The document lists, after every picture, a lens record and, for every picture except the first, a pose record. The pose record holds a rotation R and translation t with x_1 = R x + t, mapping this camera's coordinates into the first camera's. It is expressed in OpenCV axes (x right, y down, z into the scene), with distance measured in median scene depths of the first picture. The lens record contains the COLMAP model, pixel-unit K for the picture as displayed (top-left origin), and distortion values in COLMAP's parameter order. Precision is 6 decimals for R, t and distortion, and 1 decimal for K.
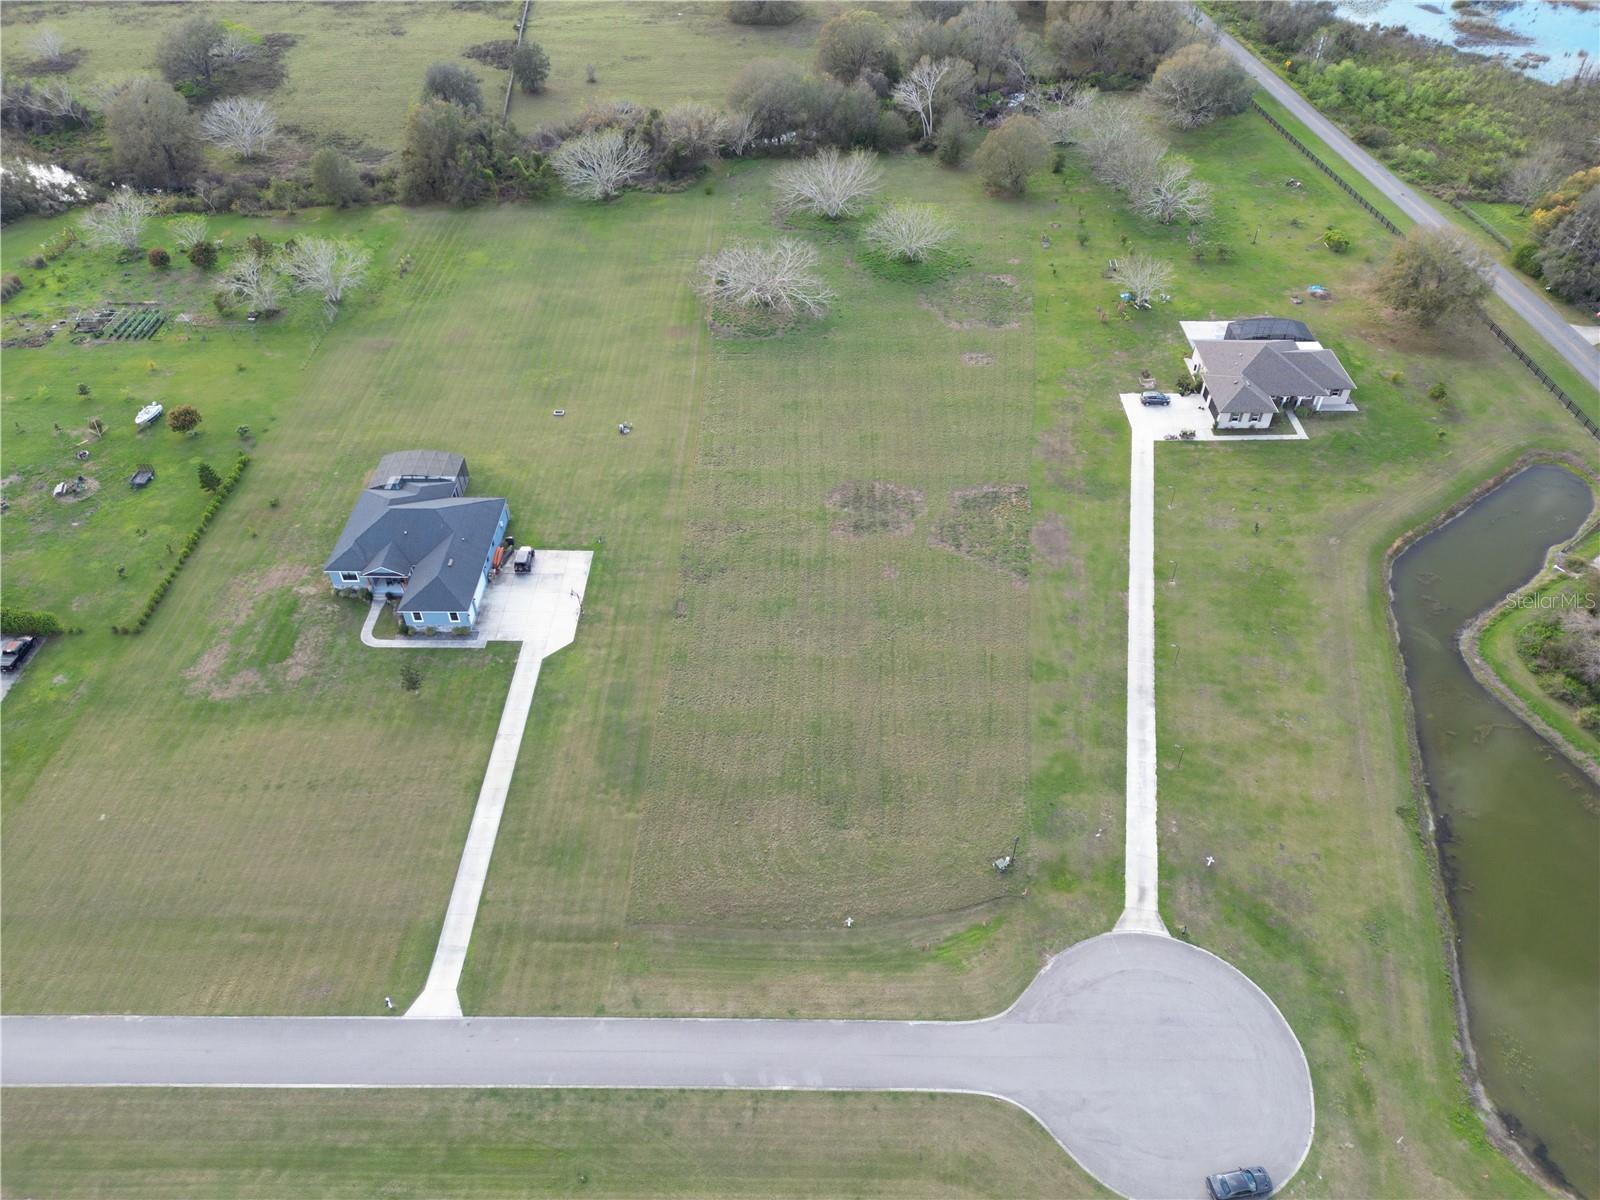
lens RADIAL K [[1112.1, 0, 798.3], [0, 1112.1, 602.6], [0, 0, 1]] dist [0.066256, -0.052666]
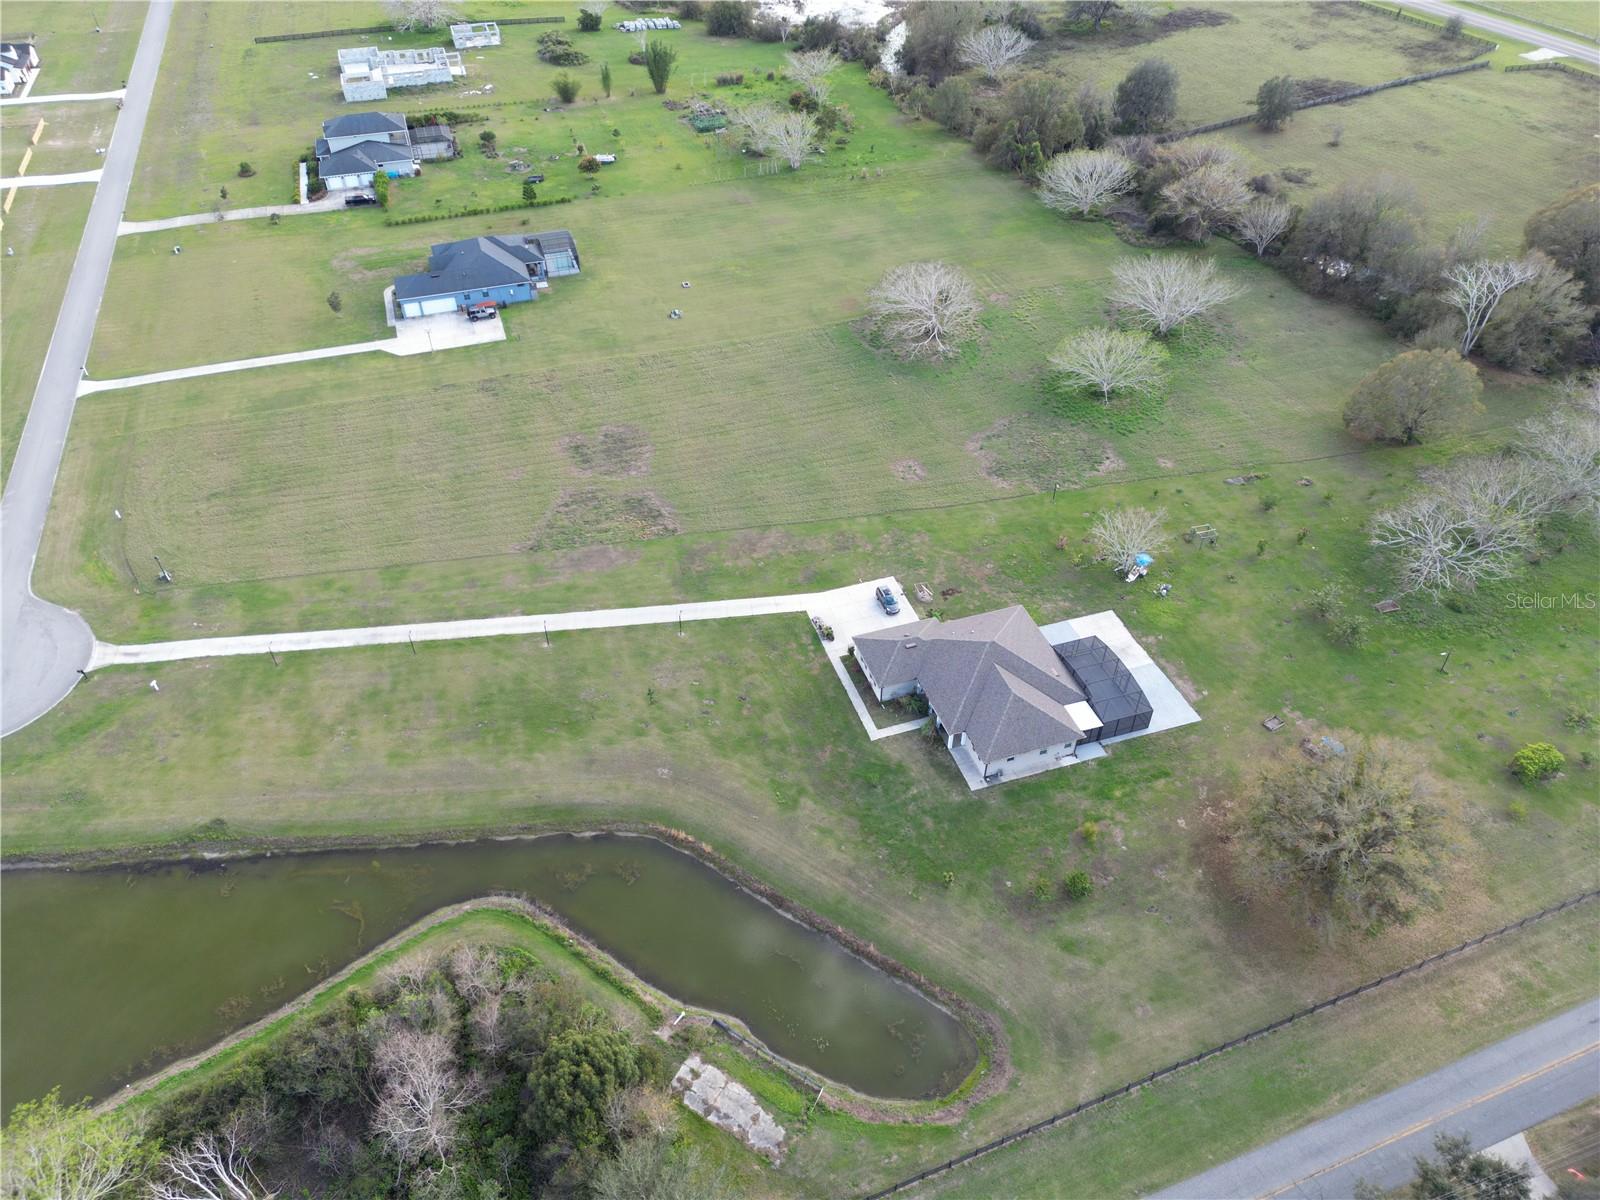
lens RADIAL K [[1112.1, 0, 795.1], [0, 1112.1, 601.1], [0, 0, 1]] dist [0.066256, -0.052666]
pose [[0.324681, 0.636577, -0.699537, 1.034954], [-0.636160, 0.694292, 0.336538, -0.492450], [0.699916, 0.335750, 0.630389, 0.545766]]
